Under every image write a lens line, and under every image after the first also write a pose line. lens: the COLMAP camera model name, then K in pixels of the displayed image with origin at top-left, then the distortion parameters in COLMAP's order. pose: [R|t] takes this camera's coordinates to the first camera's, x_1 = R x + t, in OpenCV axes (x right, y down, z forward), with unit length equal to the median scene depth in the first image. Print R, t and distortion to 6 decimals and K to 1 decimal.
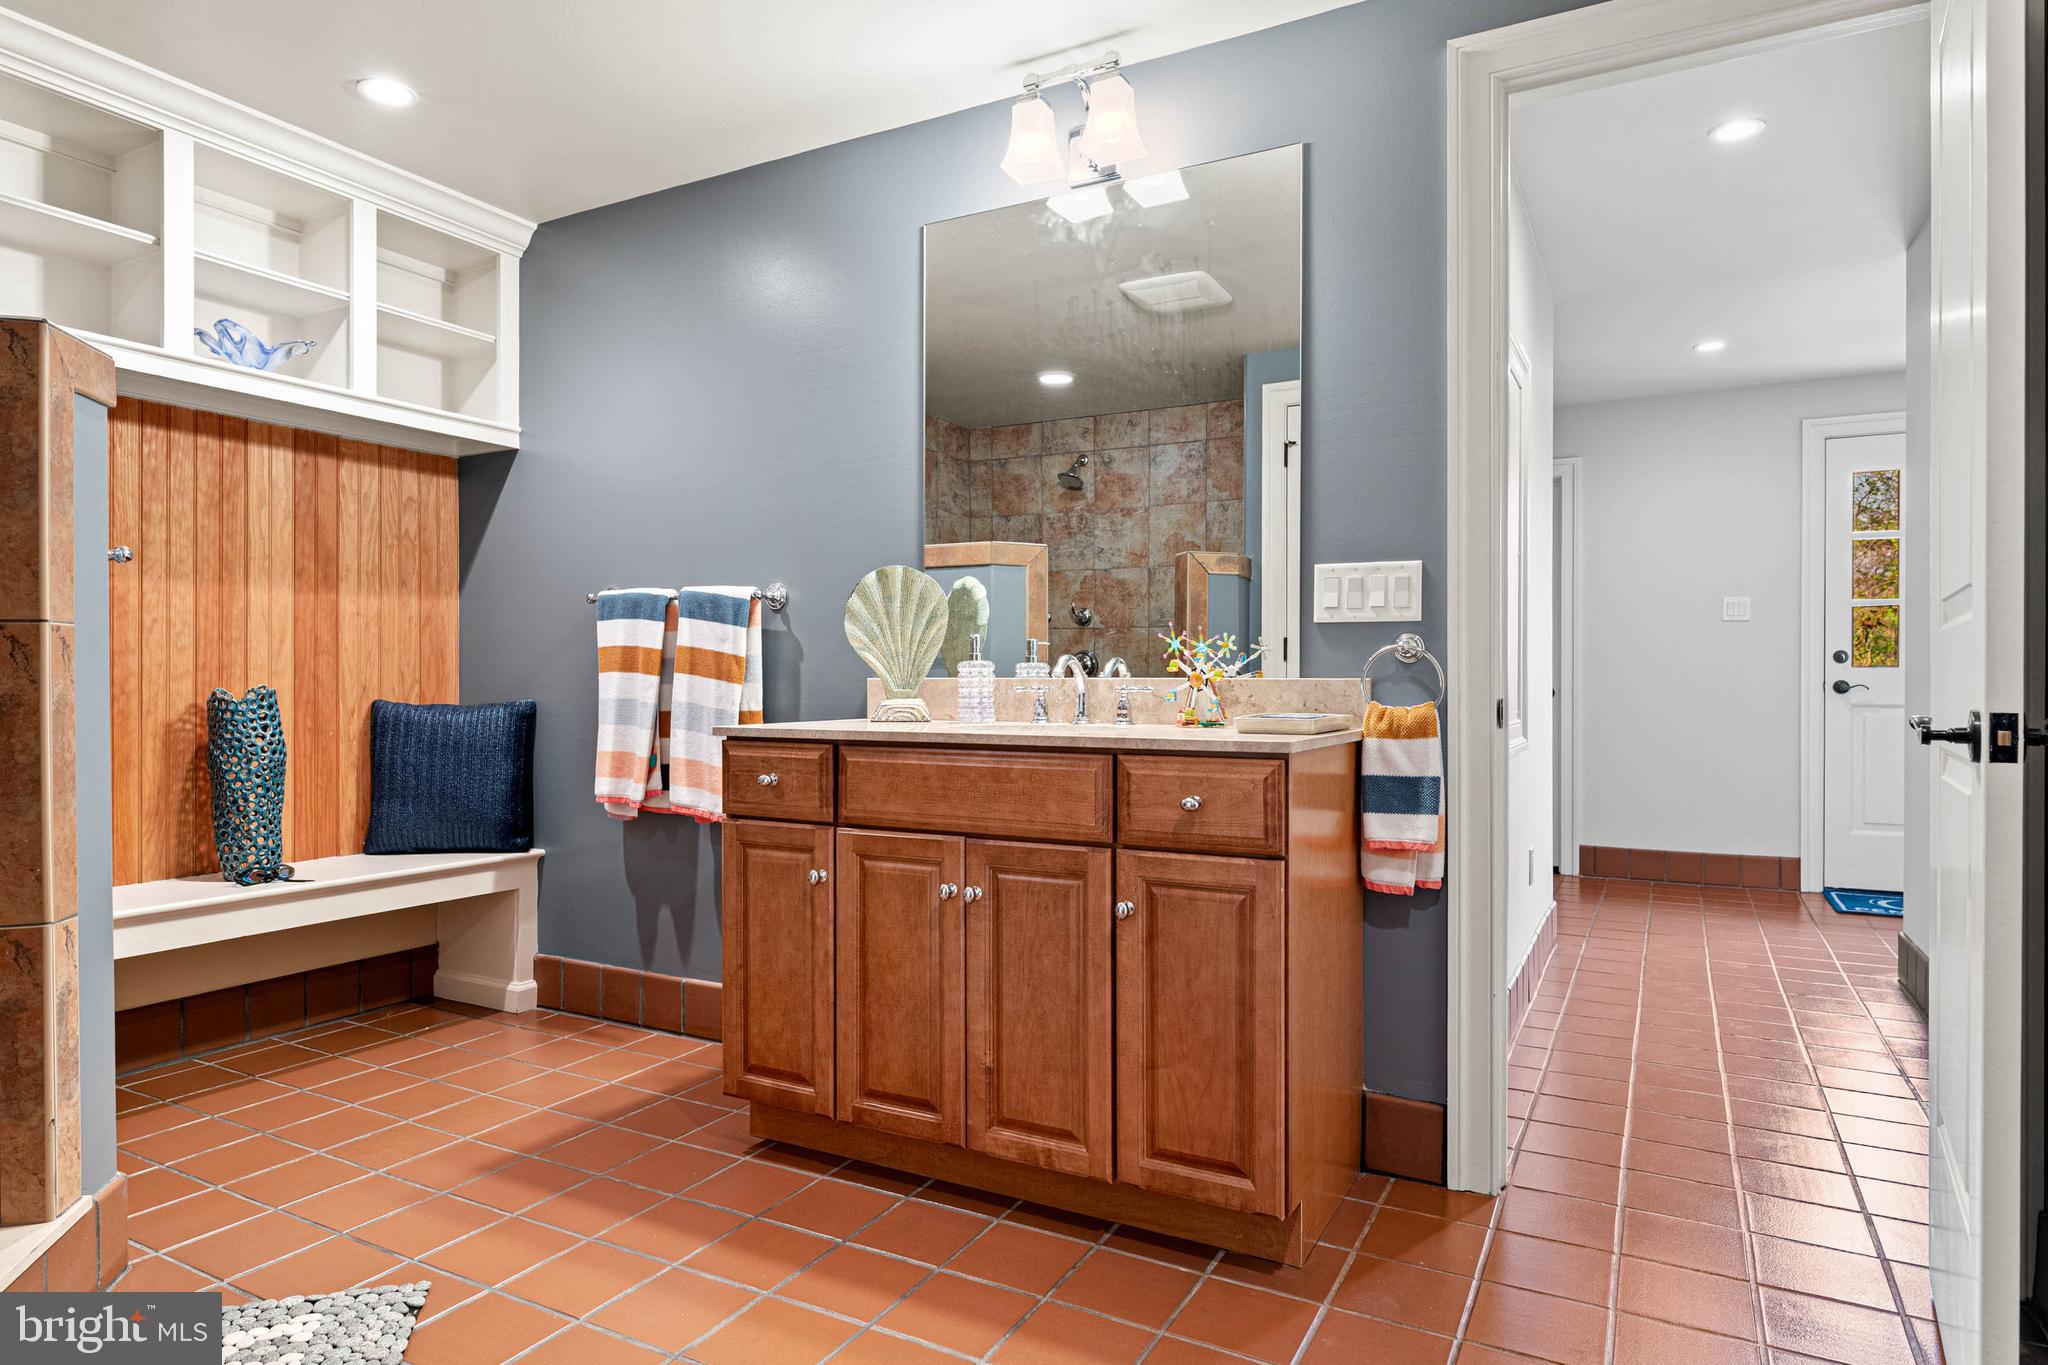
lens RADIAL K [[1185.7, 0, 1014.5], [0, 1185.7, 681.9], [0, 0, 1]] dist [-0.005030, -0.000902]
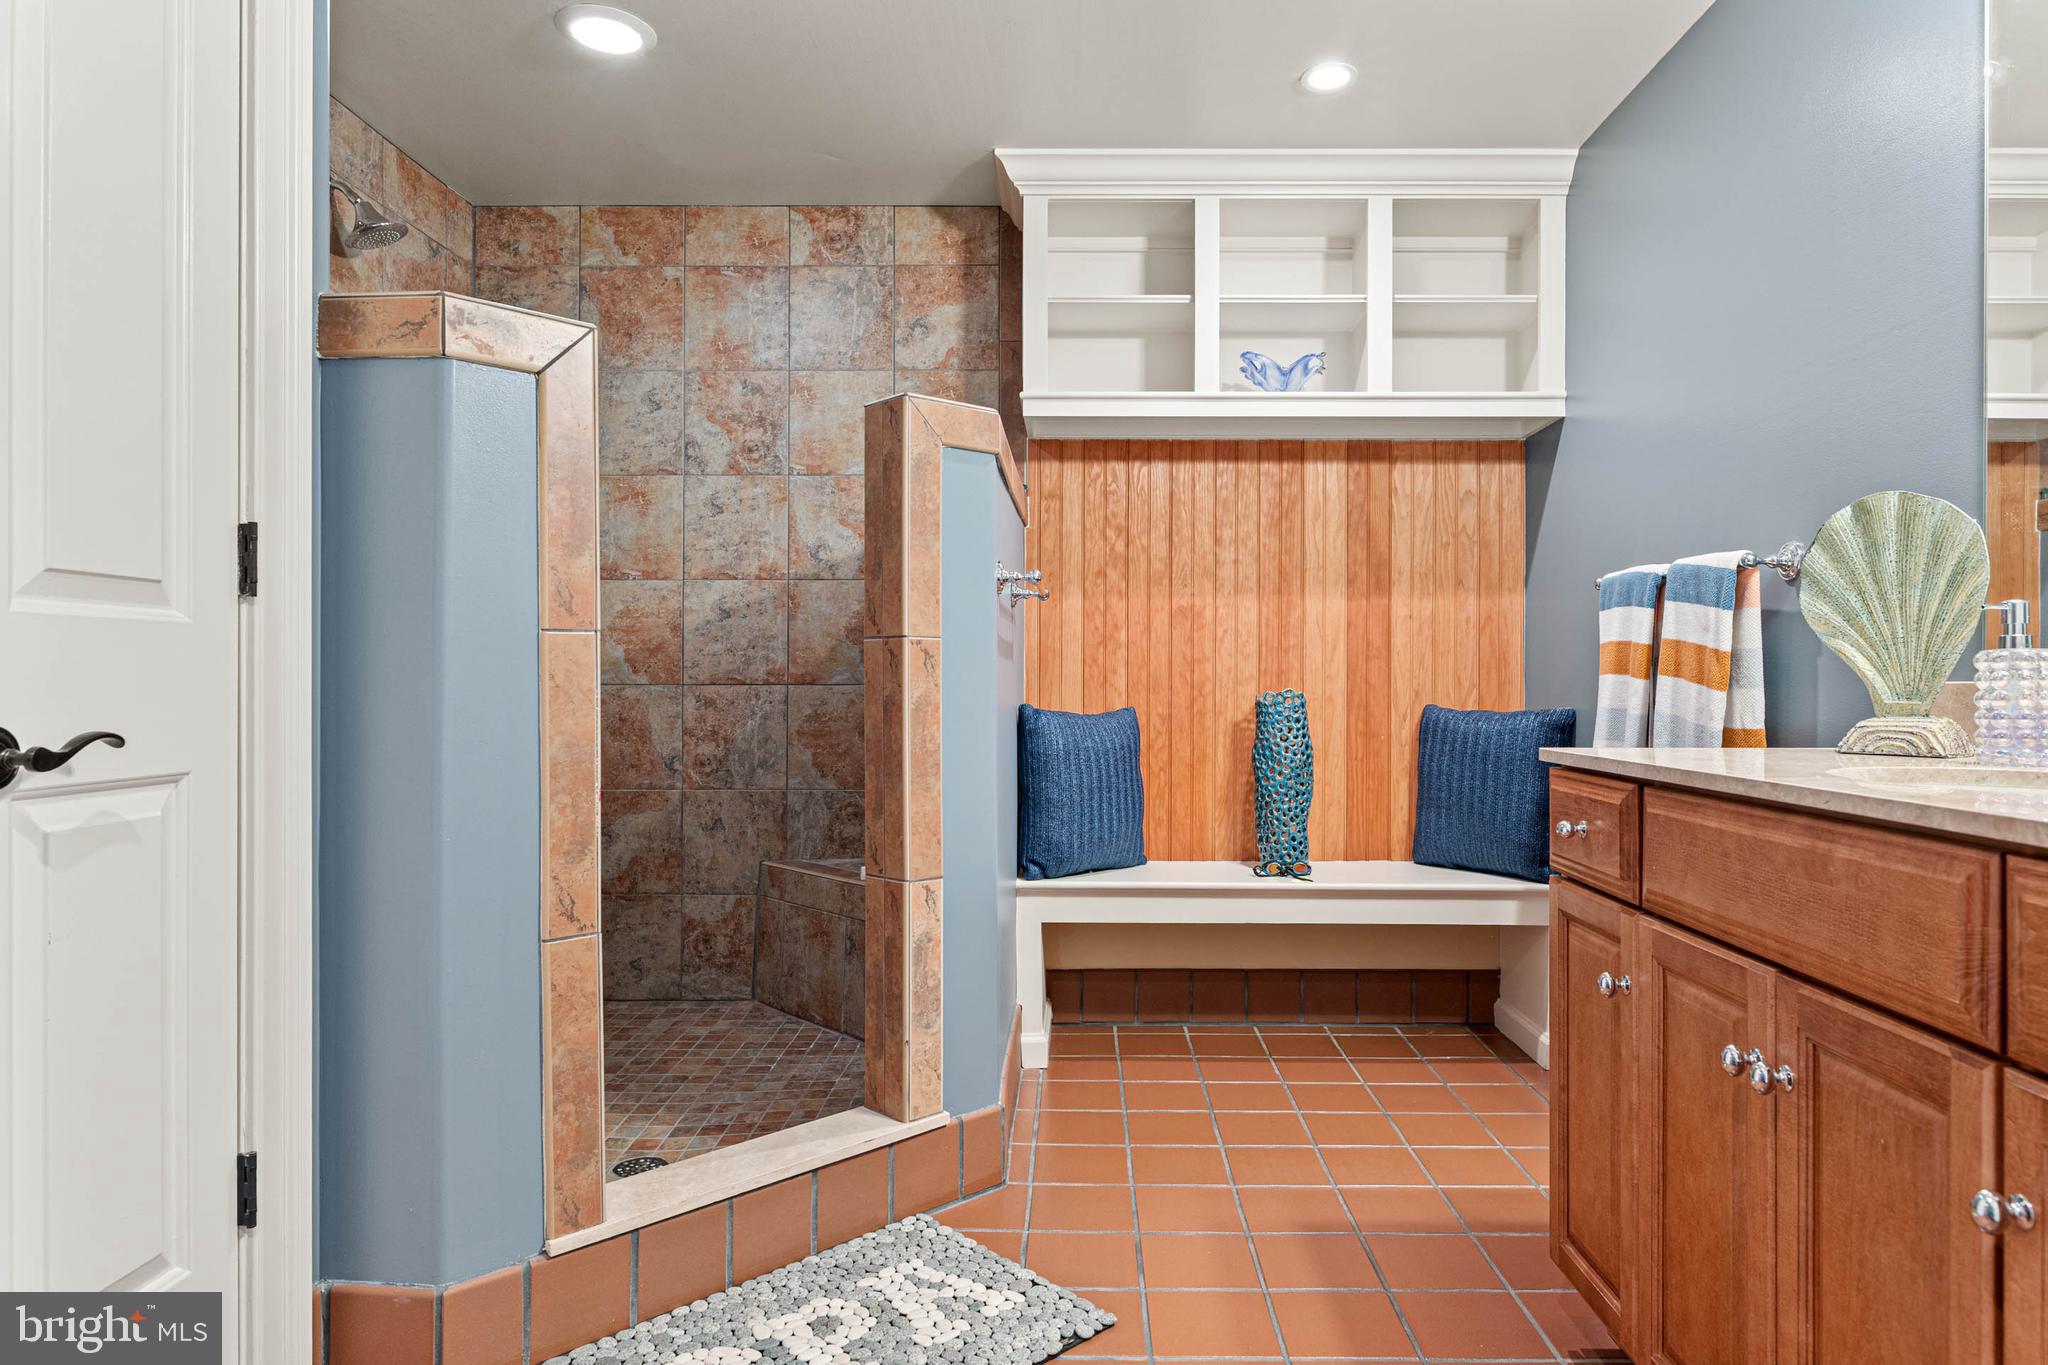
lens RADIAL K [[1185.7, 0, 1026.8], [0, 1185.7, 683.5], [0, 0, 1]] dist [-0.005030, -0.000902]
pose [[0.473980, -0.000224, -0.880535, 0.183953], [-0.001658, 0.999998, -0.001147, -0.000626], [0.880534, 0.002004, 0.473979, 0.288892]]
